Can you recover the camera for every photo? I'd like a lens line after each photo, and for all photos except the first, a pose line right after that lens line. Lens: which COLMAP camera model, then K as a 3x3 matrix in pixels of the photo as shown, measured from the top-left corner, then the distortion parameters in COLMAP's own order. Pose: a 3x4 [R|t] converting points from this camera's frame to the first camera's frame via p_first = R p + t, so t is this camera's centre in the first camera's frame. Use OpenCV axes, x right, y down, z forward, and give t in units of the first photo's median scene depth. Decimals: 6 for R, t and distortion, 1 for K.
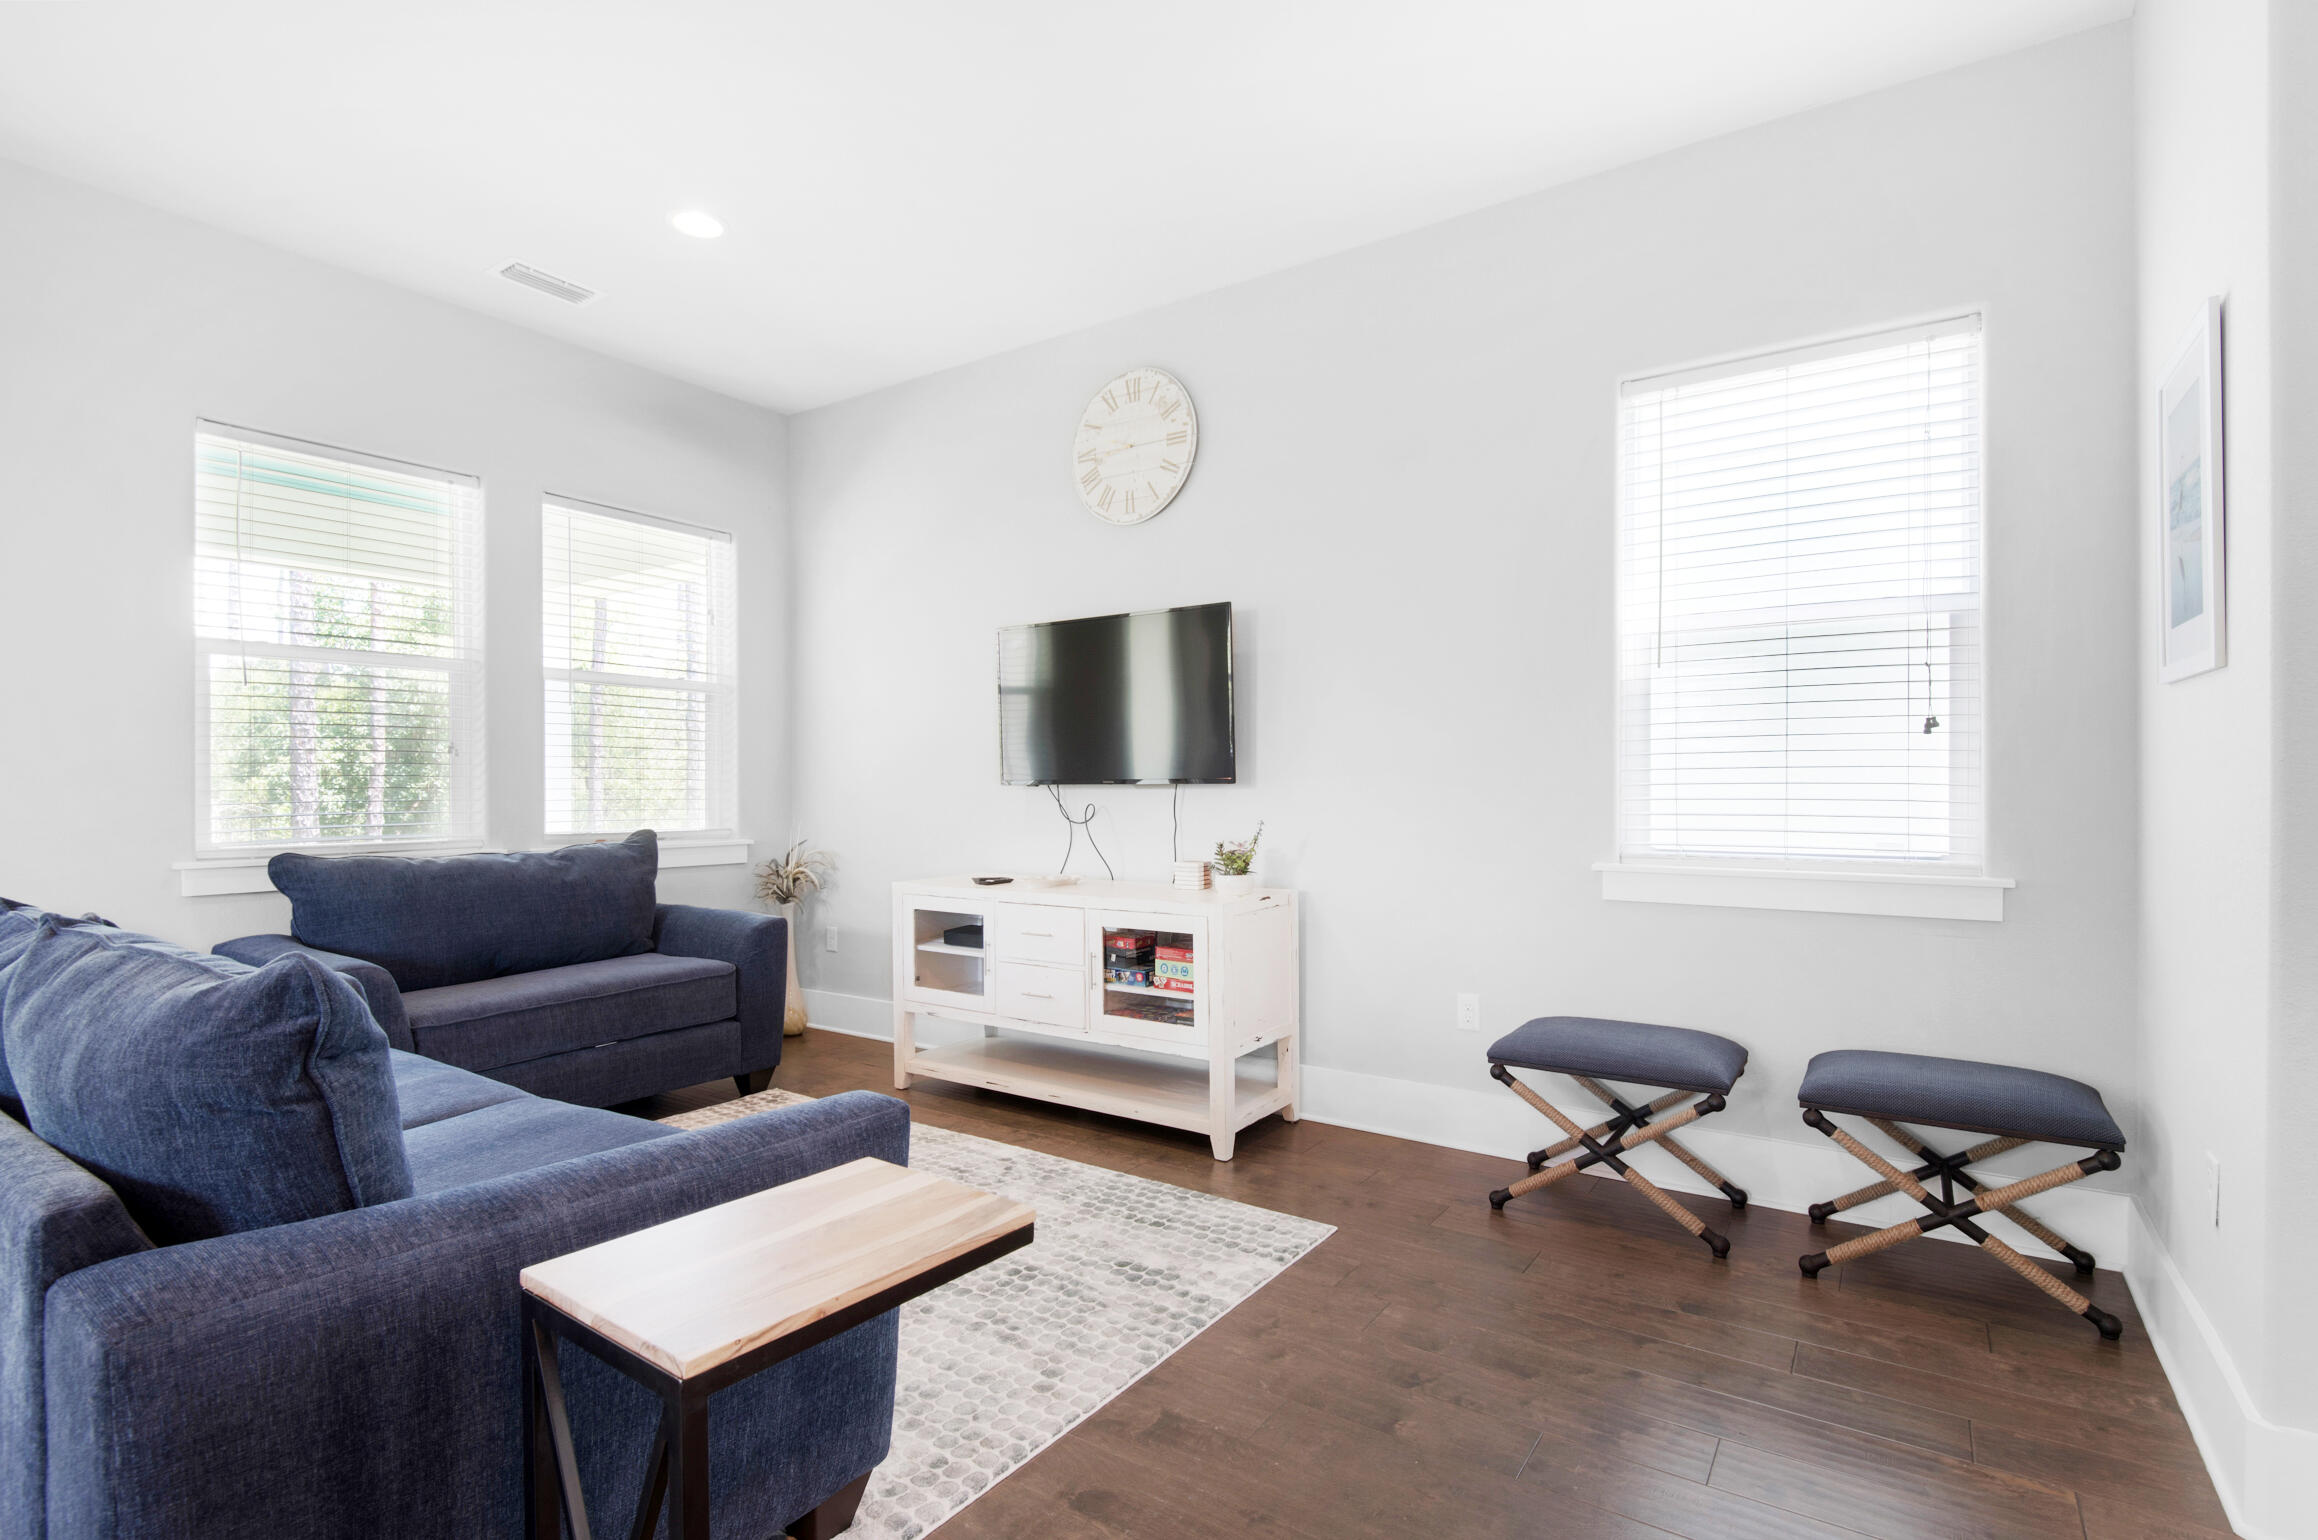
lens RADIAL K [[1104.3, 0, 1163.4], [0, 1104.3, 796.9], [0, 0, 1]] dist [0.001146, 0.000070]
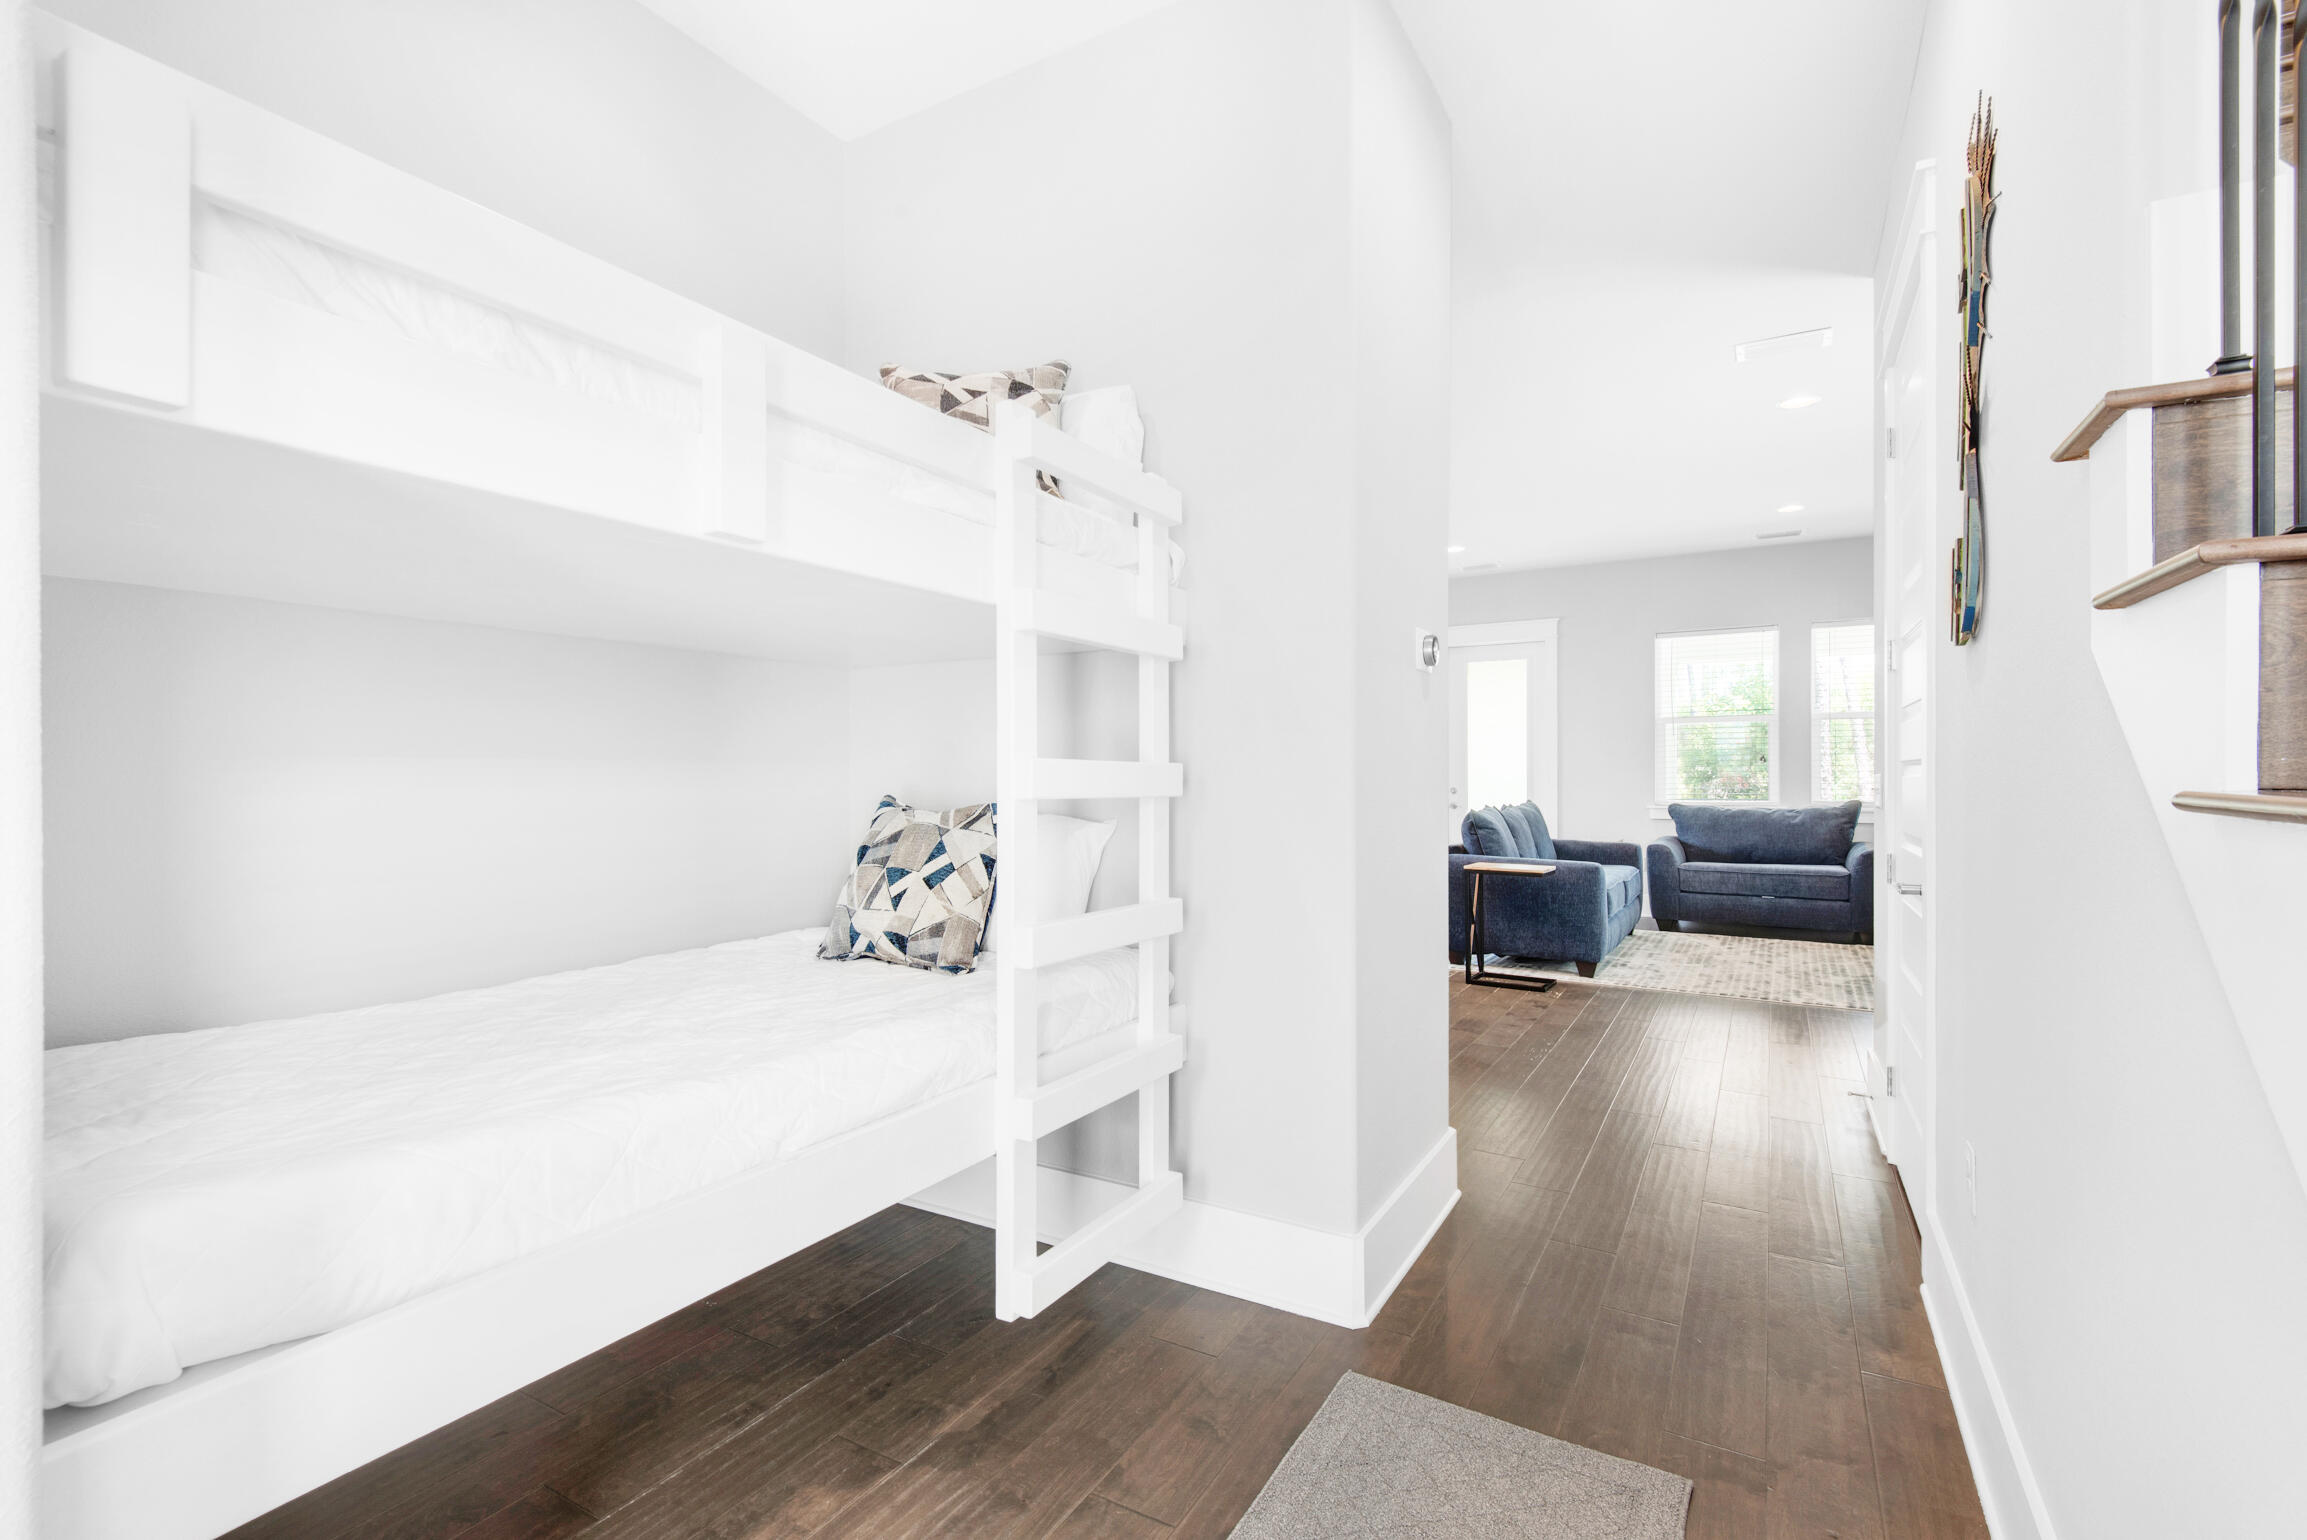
lens RADIAL K [[1053.4, 0, 1133.7], [0, 1053.4, 768.2], [0, 0, 1]] dist [0.026099, -0.016340]
pose [[0.058136, -0.007407, -0.998281, 1.386395], [-0.000809, 0.999972, -0.007467, -0.009631], [0.998308, 0.001242, 0.058129, -0.326014]]
